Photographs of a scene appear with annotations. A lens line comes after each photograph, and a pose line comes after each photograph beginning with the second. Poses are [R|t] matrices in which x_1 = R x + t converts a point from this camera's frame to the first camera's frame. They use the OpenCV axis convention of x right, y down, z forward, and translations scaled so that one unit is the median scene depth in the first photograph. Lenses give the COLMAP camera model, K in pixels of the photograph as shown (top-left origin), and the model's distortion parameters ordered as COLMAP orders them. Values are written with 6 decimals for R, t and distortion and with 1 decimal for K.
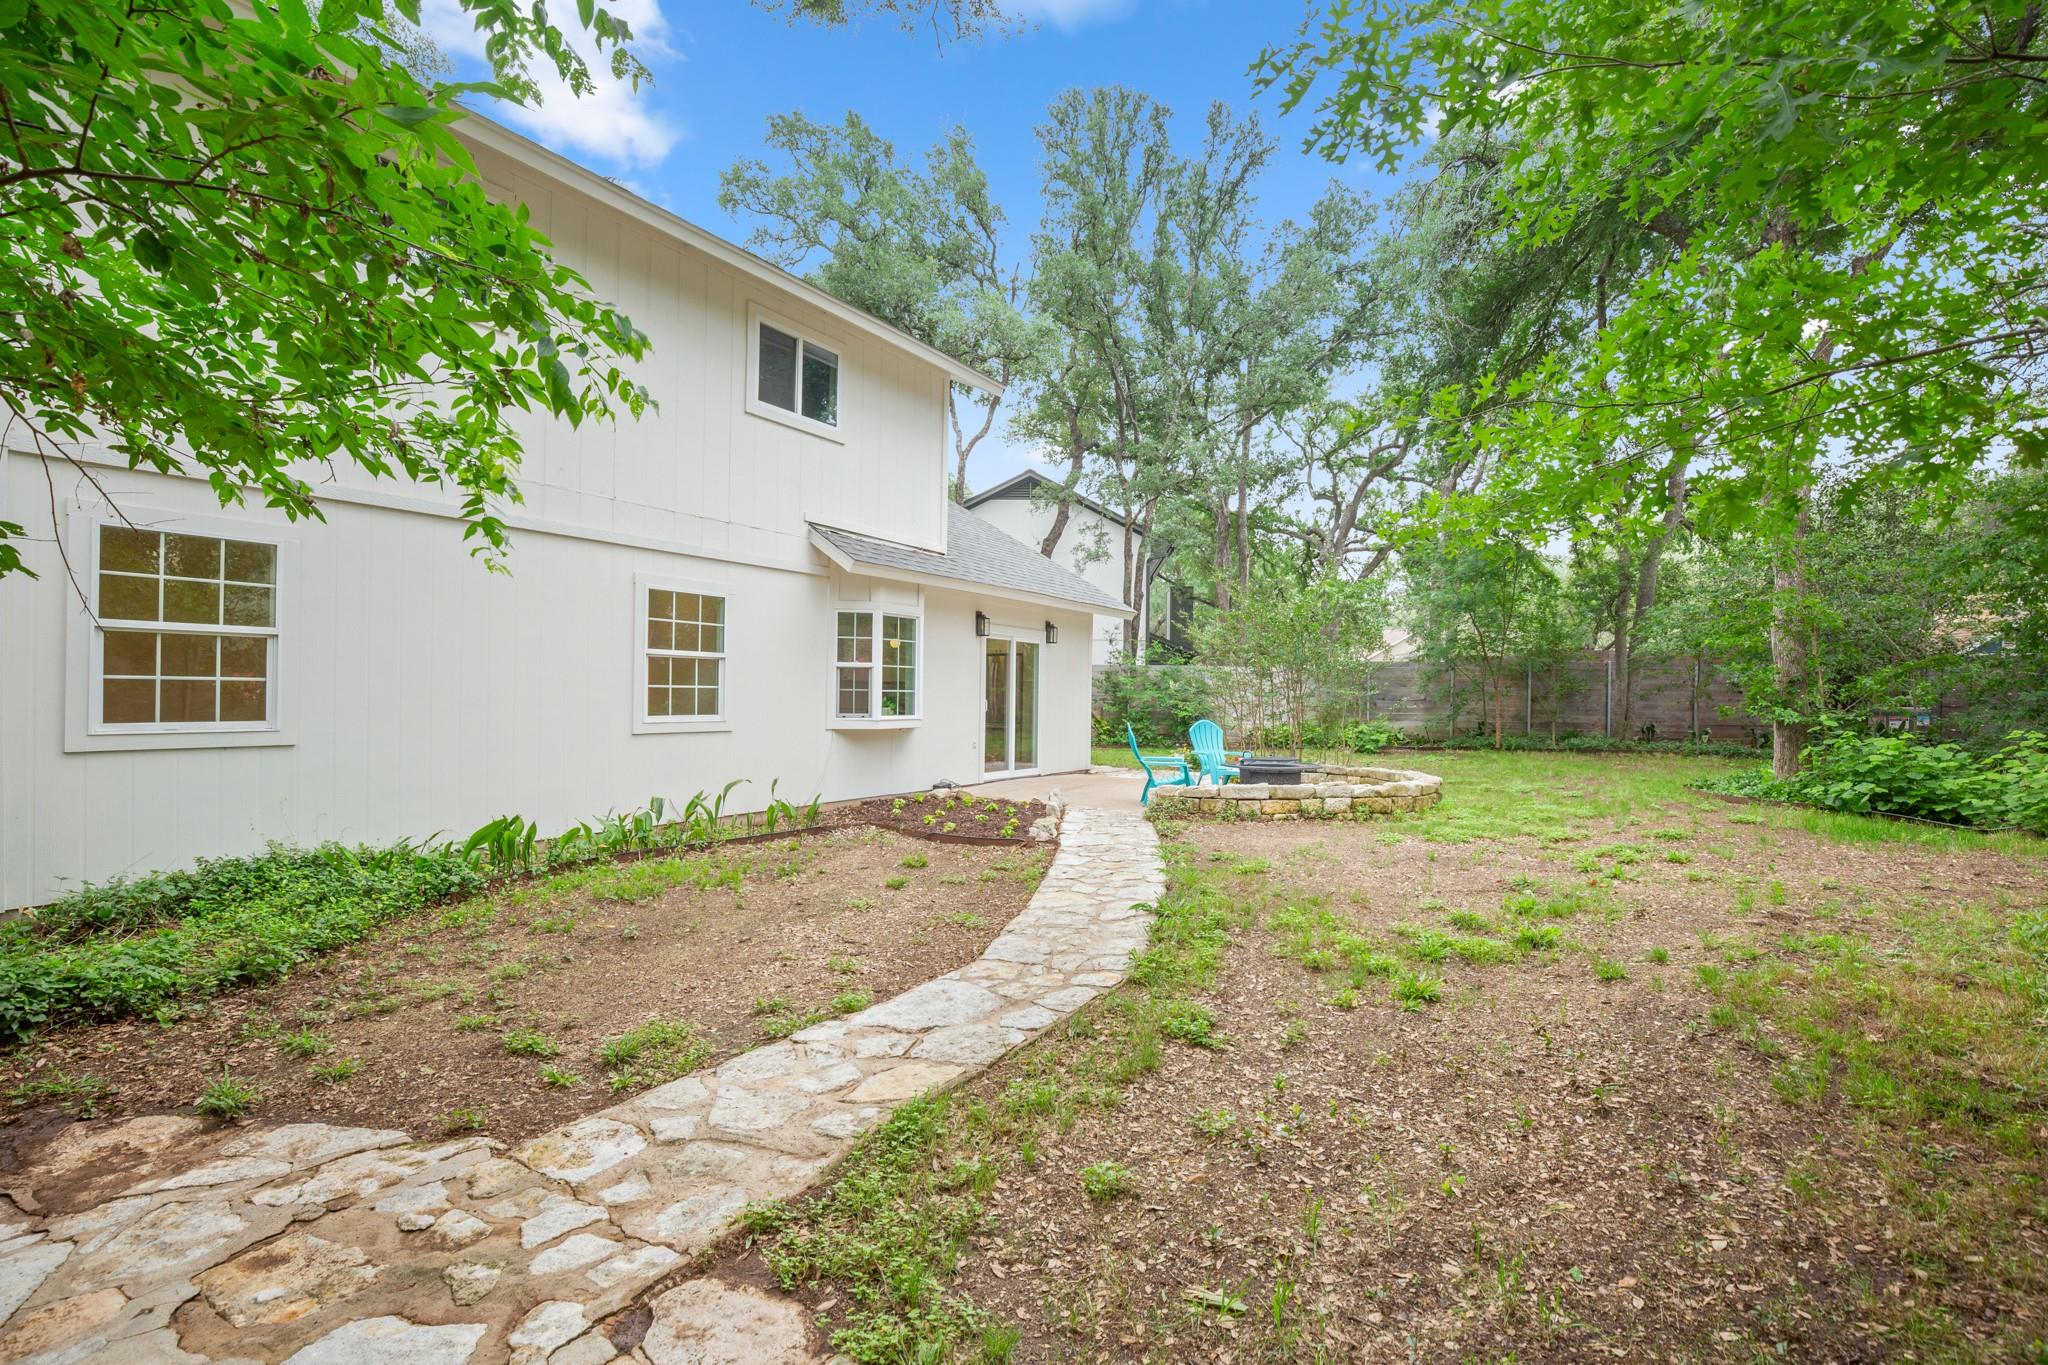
lens RADIAL K [[927.7, 0, 1032.1], [0, 927.7, 668.8], [0, 0, 1]] dist [0.011464, -0.001527]
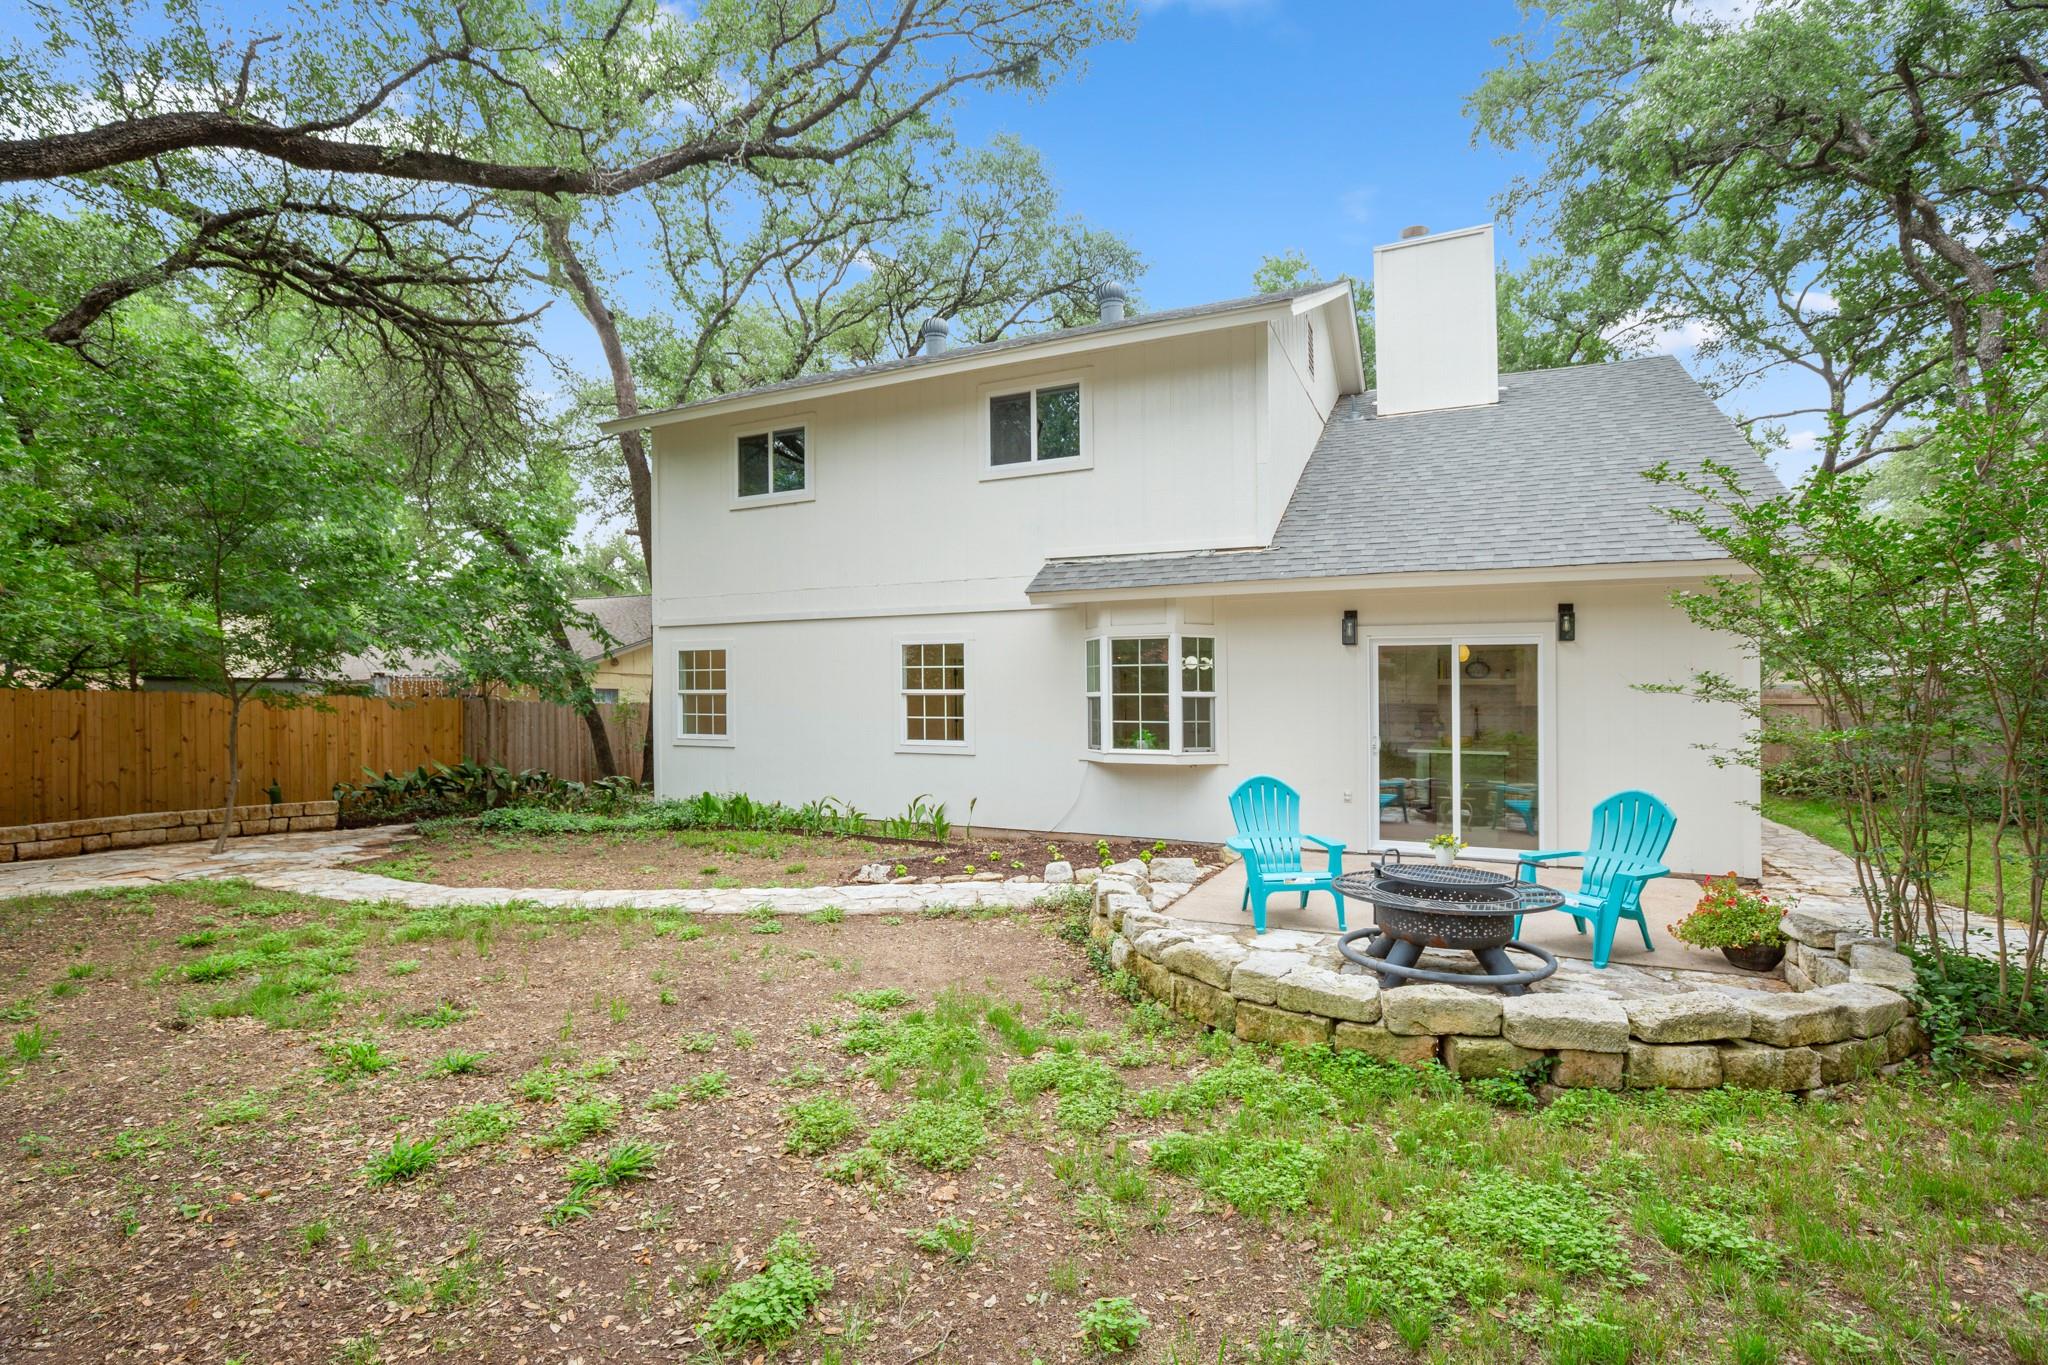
lens RADIAL K [[927.7, 0, 1028.1], [0, 927.7, 703.1], [0, 0, 1]] dist [0.011464, -0.001527]
pose [[0.132669, -0.039279, -0.990382, 0.867634], [0.011521, 0.999208, -0.038086, 0.047499], [0.991093, -0.006357, 0.133016, 0.932547]]
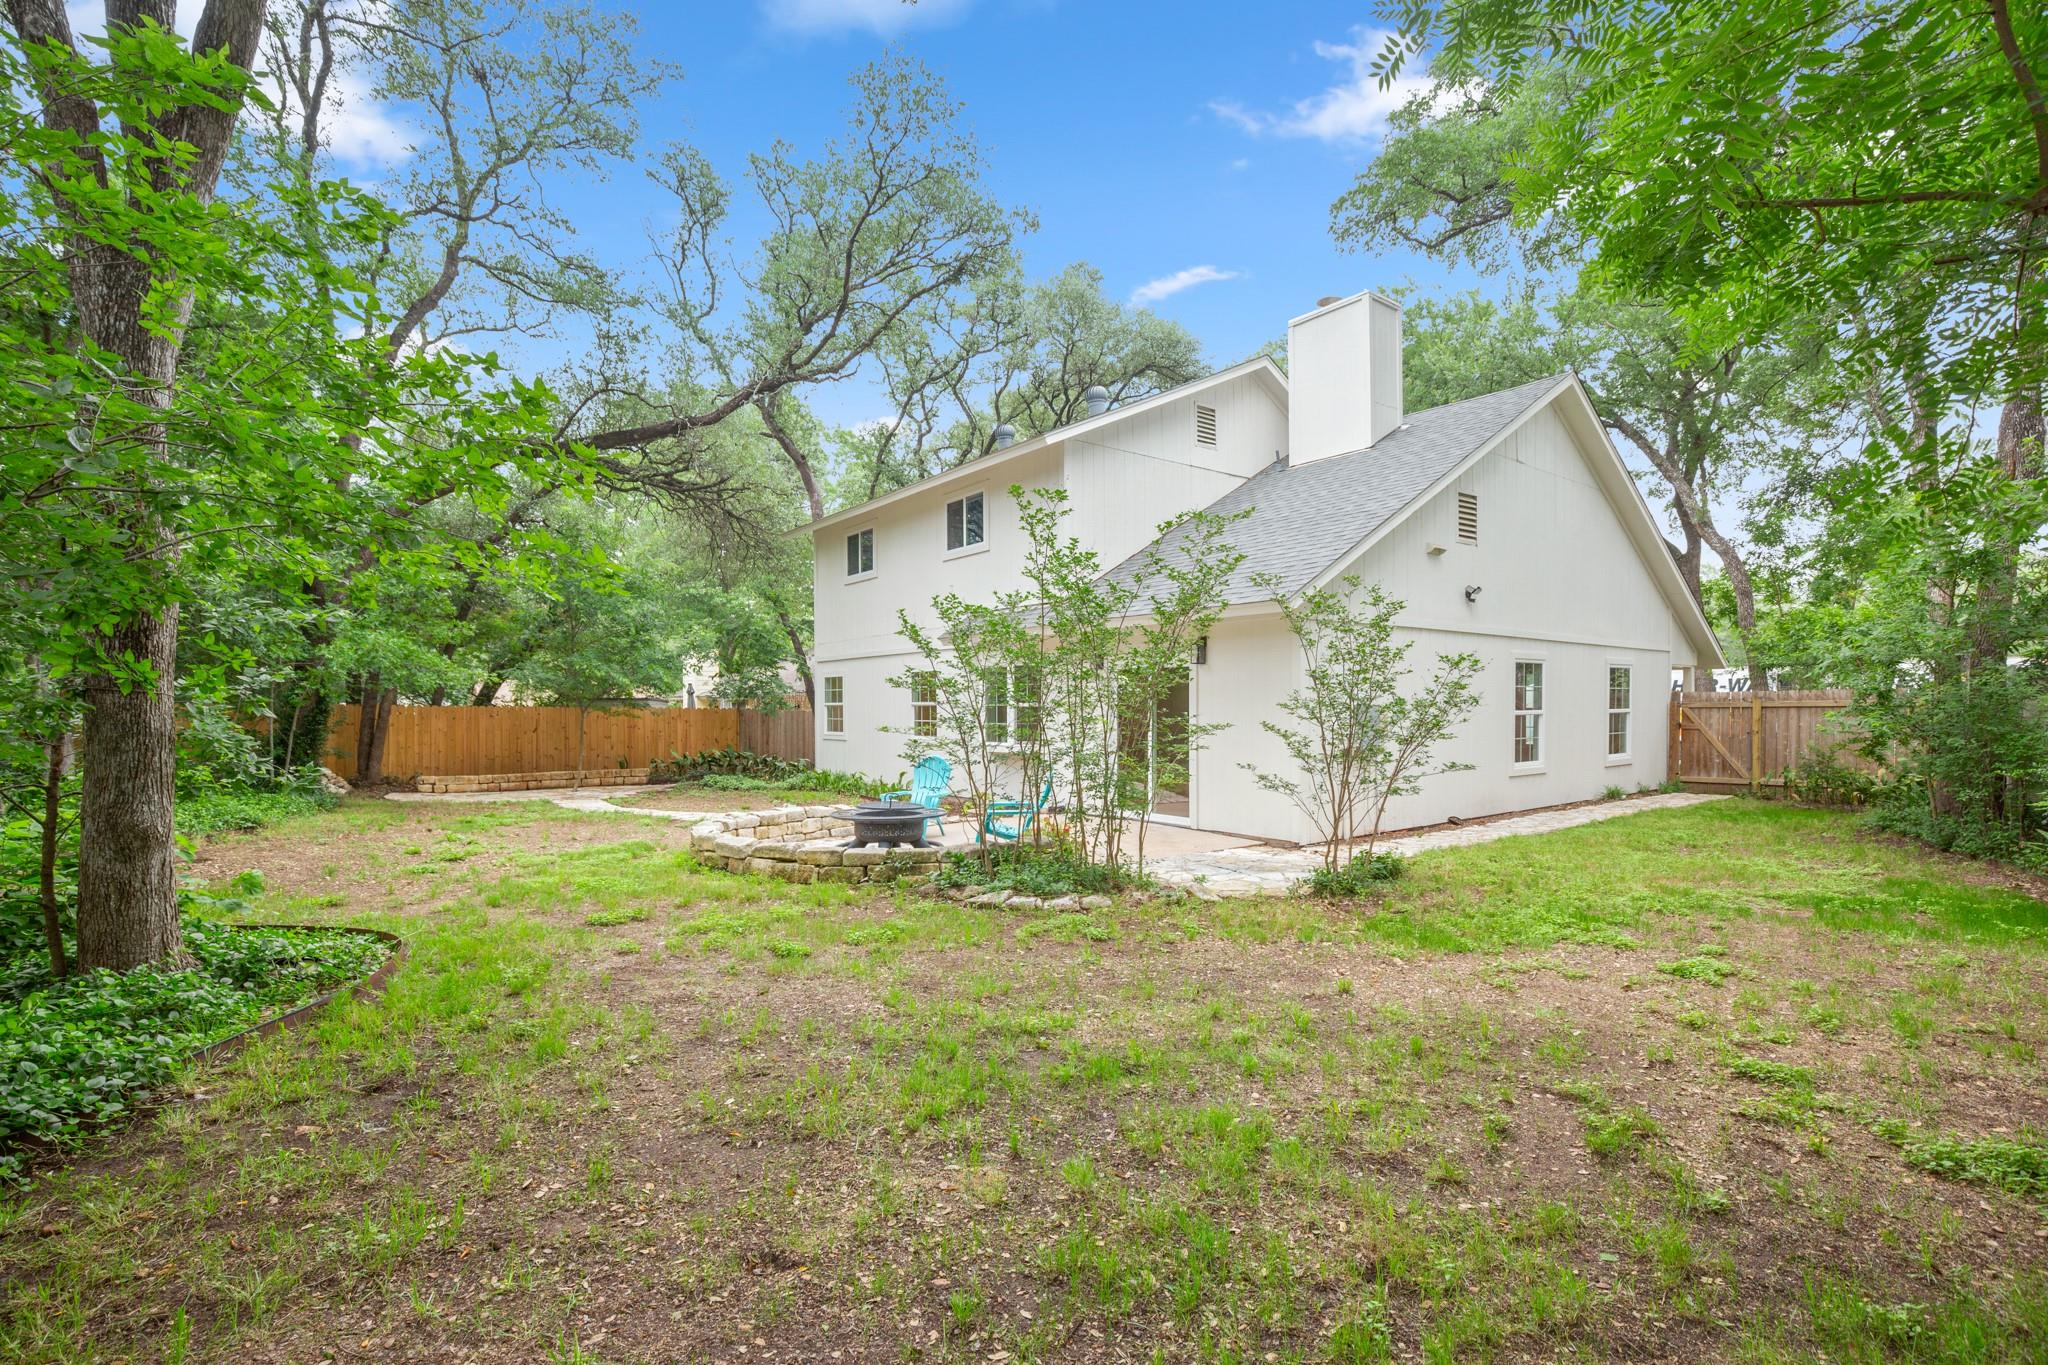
lens RADIAL K [[927.7, 0, 1017.9], [0, 927.7, 699.8], [0, 0, 1]] dist [0.011464, -0.001527]
pose [[-0.329988, -0.035243, -0.943327, 1.307906], [0.008761, 0.999145, -0.040393, 0.053966], [0.943944, -0.021594, -0.329398, 1.760547]]
